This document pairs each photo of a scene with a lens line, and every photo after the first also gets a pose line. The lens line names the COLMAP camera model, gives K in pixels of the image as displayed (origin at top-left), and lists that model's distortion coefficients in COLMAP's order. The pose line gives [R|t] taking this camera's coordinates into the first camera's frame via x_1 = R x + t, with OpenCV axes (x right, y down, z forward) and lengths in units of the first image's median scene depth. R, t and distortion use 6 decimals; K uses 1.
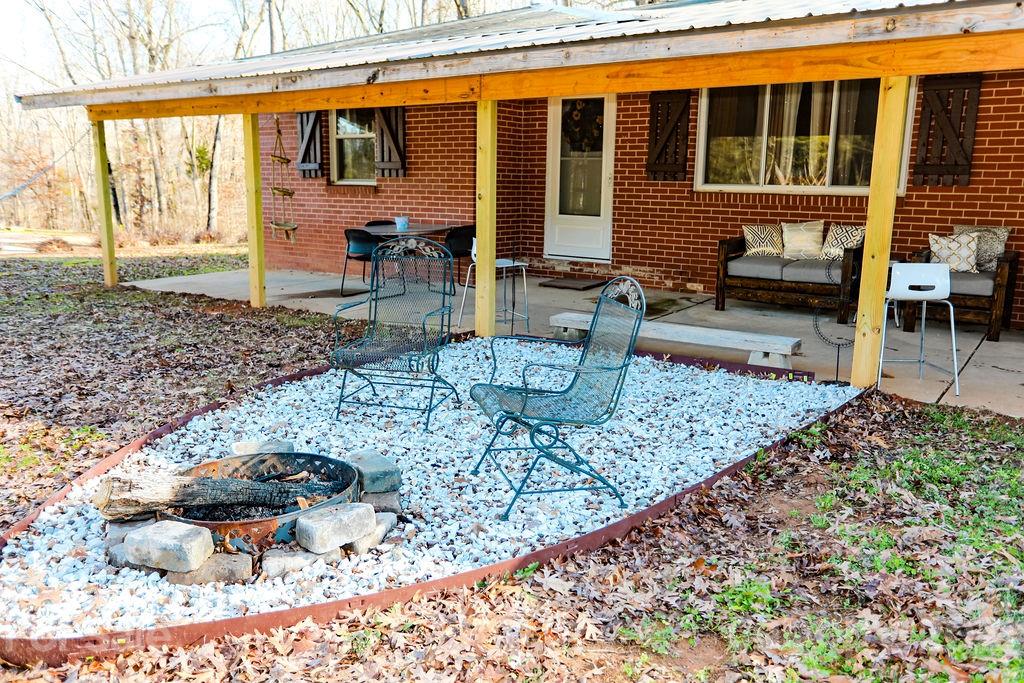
lens RADIAL K [[847.5, 0, 512.2], [0, 847.5, 342.6], [0, 0, 1]] dist [-0.004095, 0.000196]
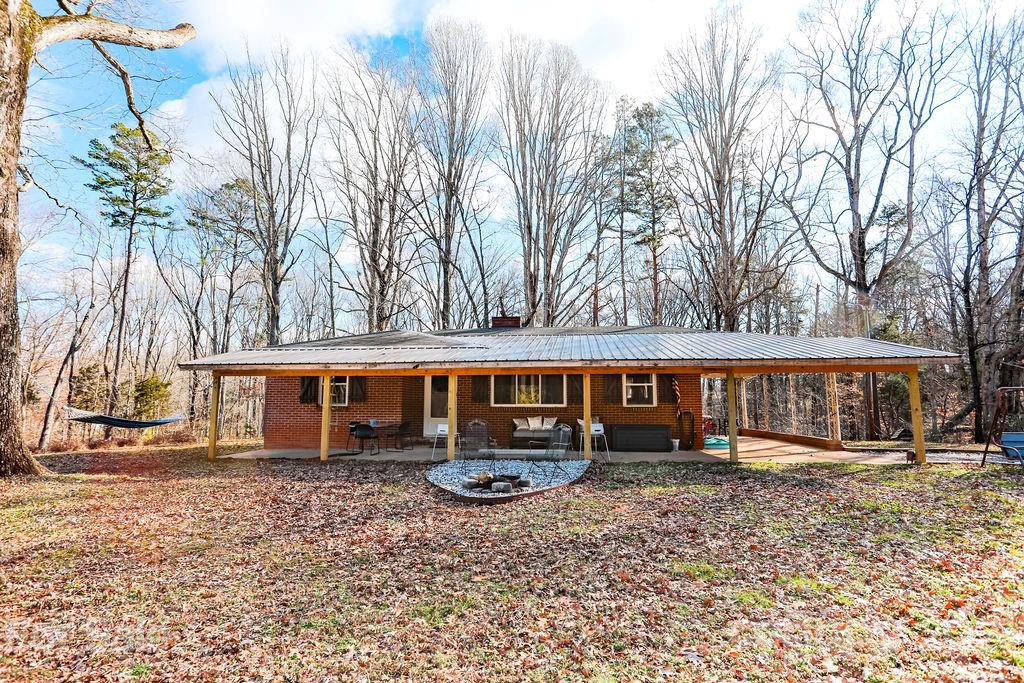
lens RADIAL K [[489.3, 0, 512.1], [0, 489.3, 339.6], [0, 0, 1]] dist [-0.029661, 0.004790]
pose [[0.878975, 0.051721, 0.474055, -0.462264], [0.101651, 0.950931, -0.292227, 0.074096], [-0.465908, 0.305049, 0.830587, -0.363131]]
